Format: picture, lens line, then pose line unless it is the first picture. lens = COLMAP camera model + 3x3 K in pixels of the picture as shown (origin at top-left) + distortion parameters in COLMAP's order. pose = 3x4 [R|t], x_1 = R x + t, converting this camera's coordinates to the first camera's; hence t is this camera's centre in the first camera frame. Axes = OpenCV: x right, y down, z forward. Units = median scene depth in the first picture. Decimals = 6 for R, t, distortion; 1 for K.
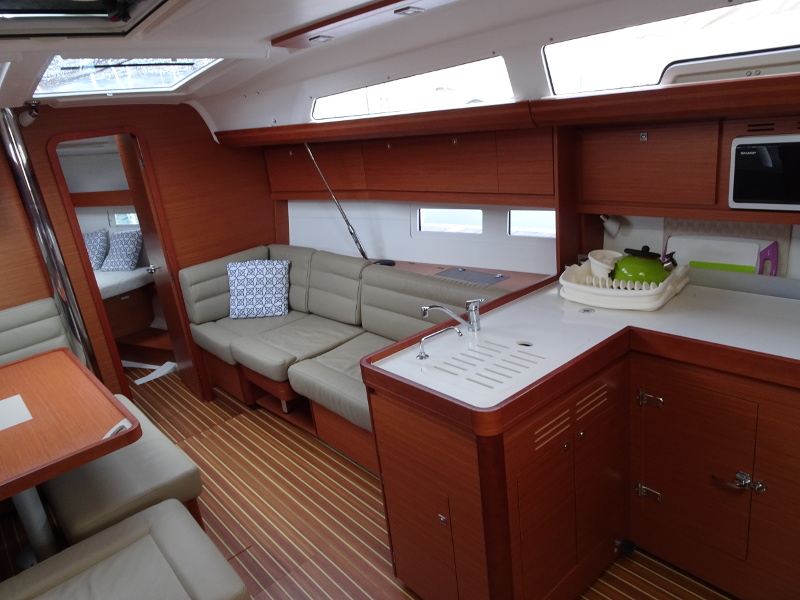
lens RADIAL K [[570.1, 0, 400.0], [0, 570.1, 300.0], [0, 0, 1]] dist [0.002871, 0.005885]
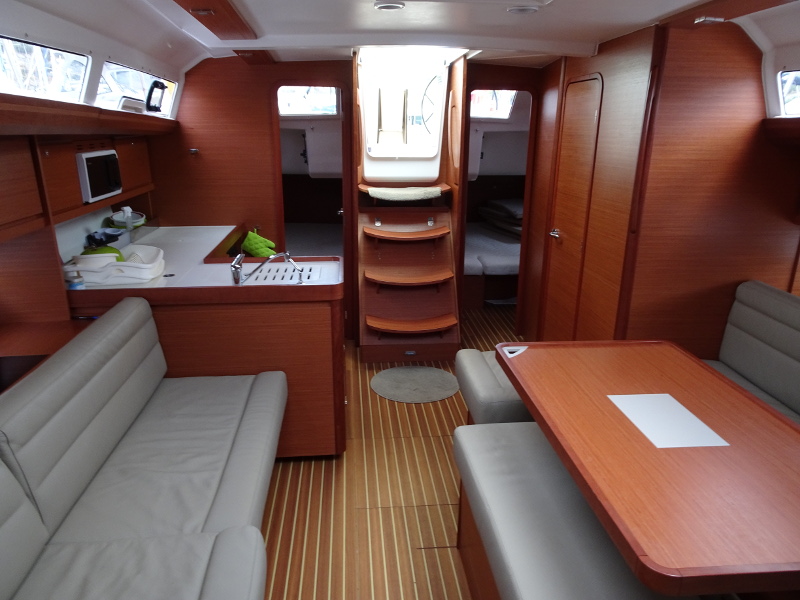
lens RADIAL K [[570.1, 0, 400.0], [0, 570.1, 300.0], [0, 0, 1]] dist [0.002871, 0.005885]
pose [[-0.810954, -0.060341, 0.581991, -0.812566], [0.265859, 0.848061, 0.458379, -0.367870], [-0.521223, 0.526452, -0.671696, 1.538461]]
